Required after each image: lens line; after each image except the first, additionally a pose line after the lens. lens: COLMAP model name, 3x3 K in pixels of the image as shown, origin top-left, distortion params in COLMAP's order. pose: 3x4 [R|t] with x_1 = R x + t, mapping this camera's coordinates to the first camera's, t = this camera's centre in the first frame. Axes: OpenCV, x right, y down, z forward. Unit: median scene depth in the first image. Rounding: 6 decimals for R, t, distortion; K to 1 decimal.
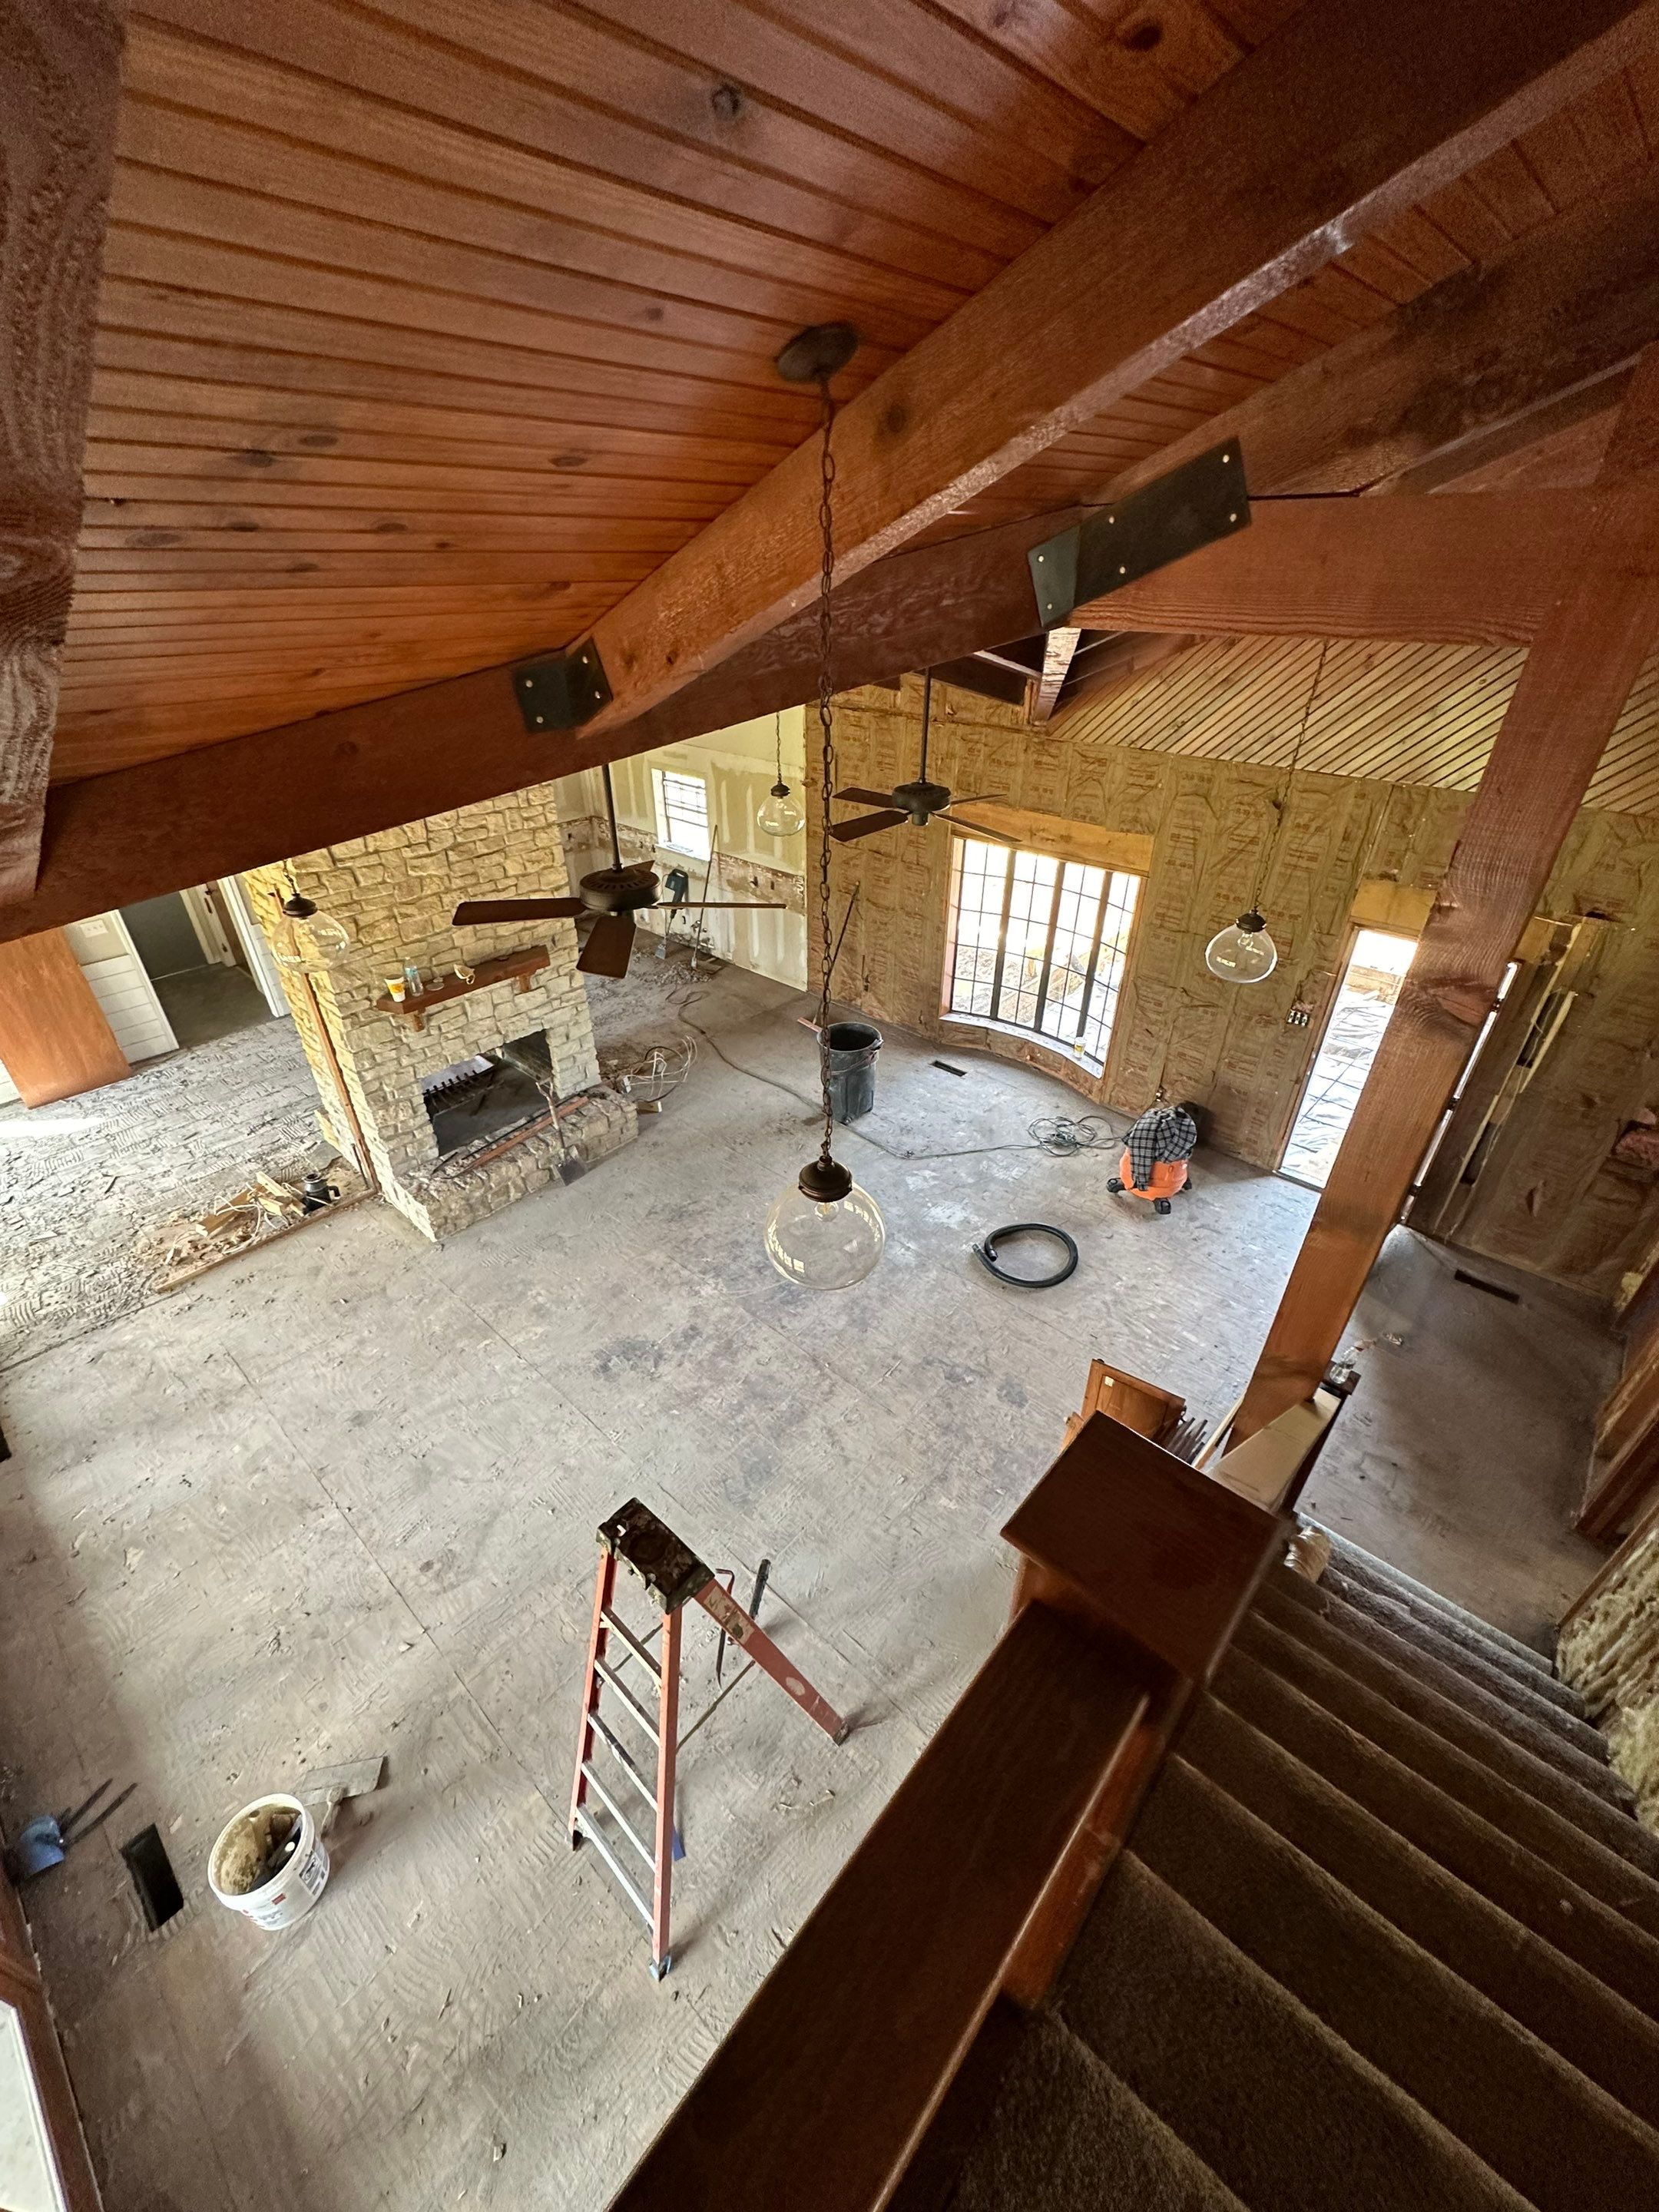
lens RADIAL K [[880.6, 0, 829.5], [0, 880.6, 1106.0], [0, 0, 1]] dist [-0.000040, -0.001172]
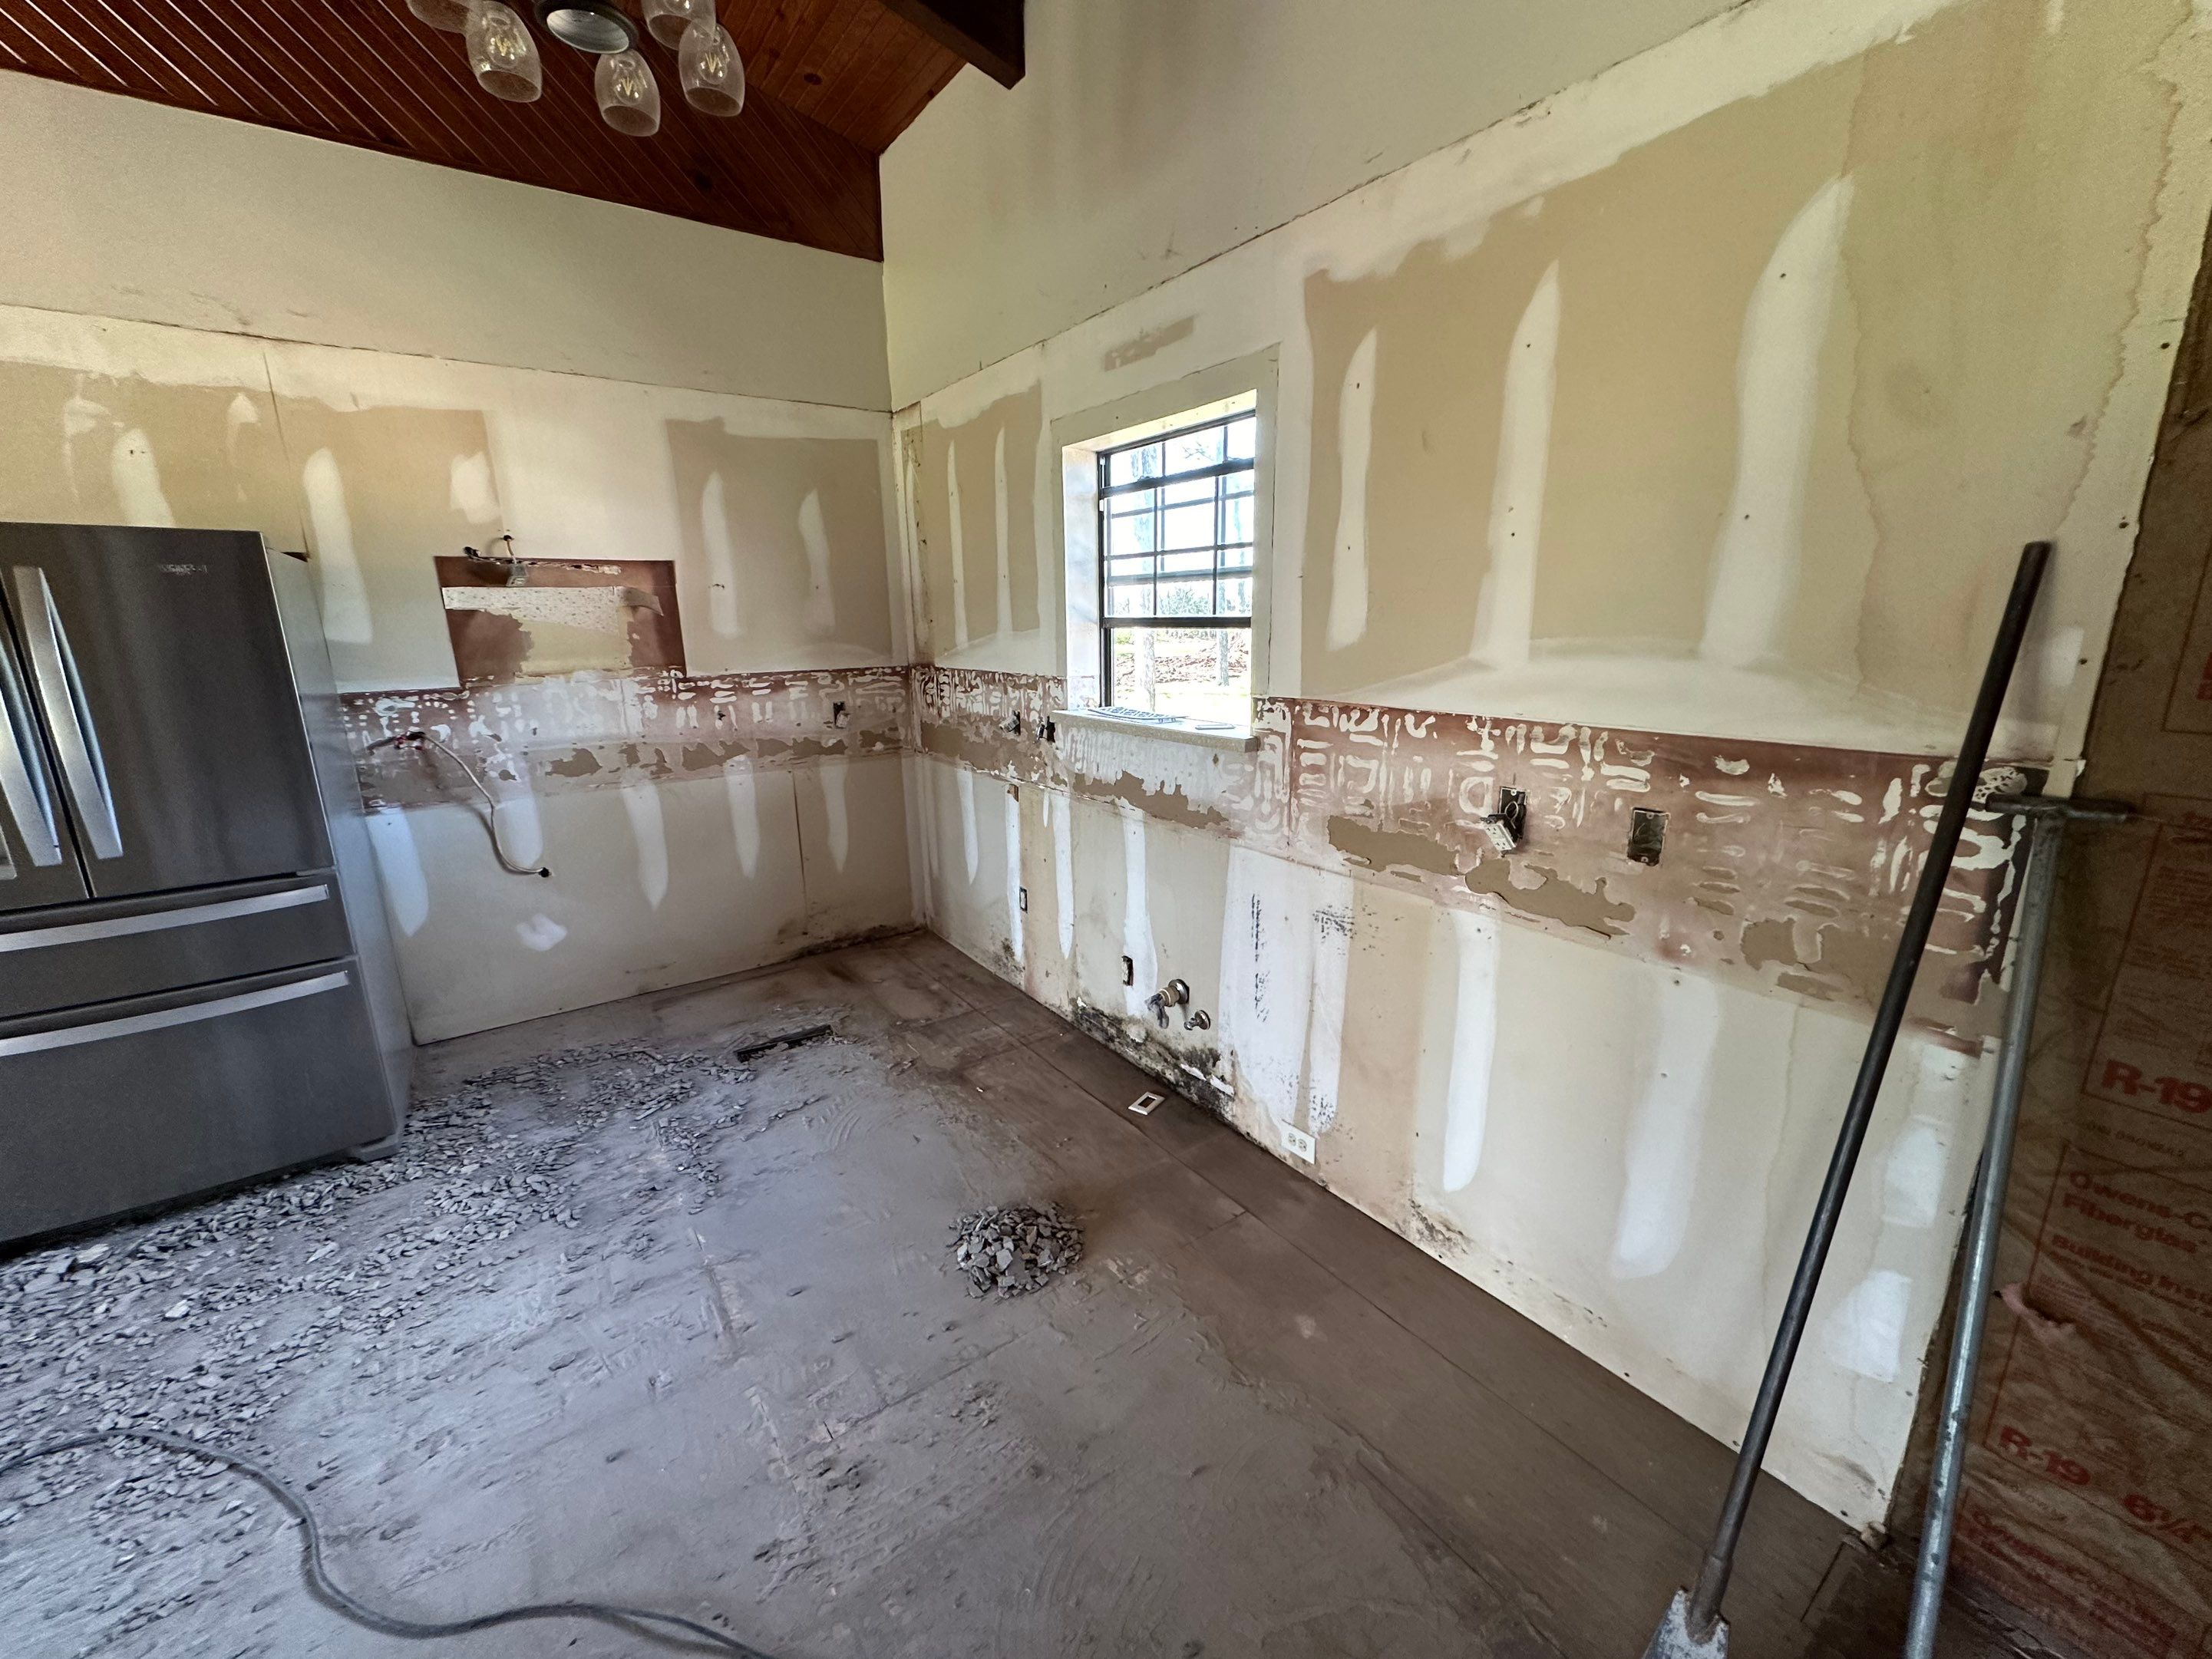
lens RADIAL K [[880.5, 0, 1106.0], [0, 880.5, 829.5], [0, 0, 1]] dist [-0.000040, -0.001172]
pose [[0.975126, 0.036127, -0.218688, -0.115172], [-0.104698, 0.944697, -0.310784, -0.169637], [0.195366, 0.325950, 0.924981, 0.740717]]
